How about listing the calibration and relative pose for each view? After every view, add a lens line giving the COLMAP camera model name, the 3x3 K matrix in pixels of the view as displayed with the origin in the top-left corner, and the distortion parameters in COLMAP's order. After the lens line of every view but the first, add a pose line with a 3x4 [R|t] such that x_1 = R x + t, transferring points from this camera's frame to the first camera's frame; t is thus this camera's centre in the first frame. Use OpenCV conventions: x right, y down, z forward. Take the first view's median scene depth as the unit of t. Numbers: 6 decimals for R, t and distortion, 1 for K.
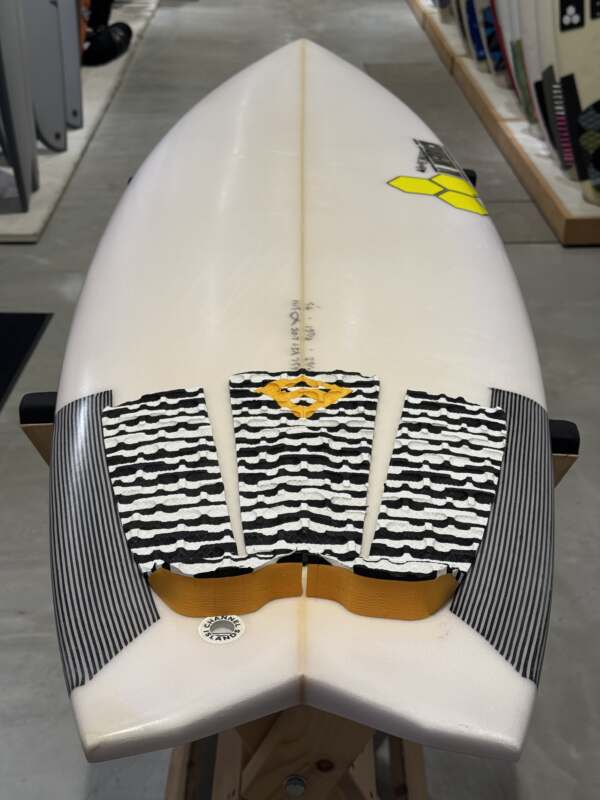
lens RADIAL K [[1119.0, 0, 300.0], [0, 1119.0, 400.0], [0, 0, 1]] dist [0.098744, -0.091515]
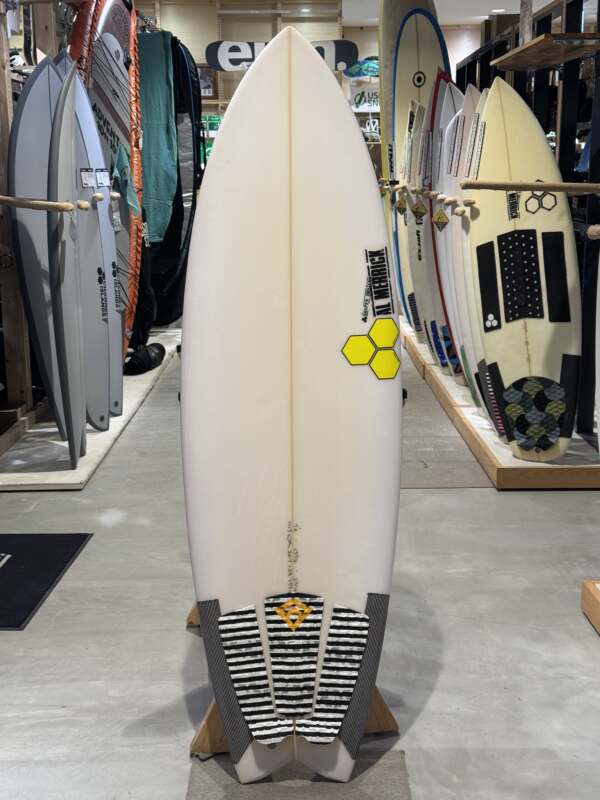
lens RADIAL K [[1119.0, 0, 300.0], [0, 1119.0, 400.0], [0, 0, 1]] dist [0.098744, -0.091515]
pose [[0.999673, -0.008770, -0.024003, 0.039096], [0.001287, 0.955354, -0.295462, 0.123392], [0.025523, 0.295335, 0.955053, -0.211430]]
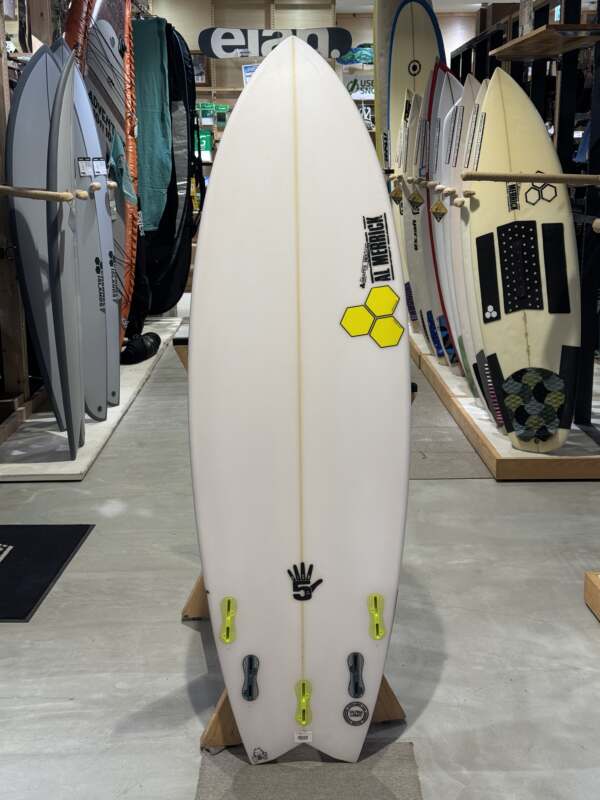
lens RADIAL K [[1119.0, 0, 300.0], [0, 1119.0, 400.0], [0, 0, 1]] dist [0.098744, -0.091515]
pose [[0.999901, -0.007377, -0.011991, 0.025428], [0.003668, 0.958813, -0.284016, 0.119420], [0.013592, 0.283943, 0.958745, -0.213648]]
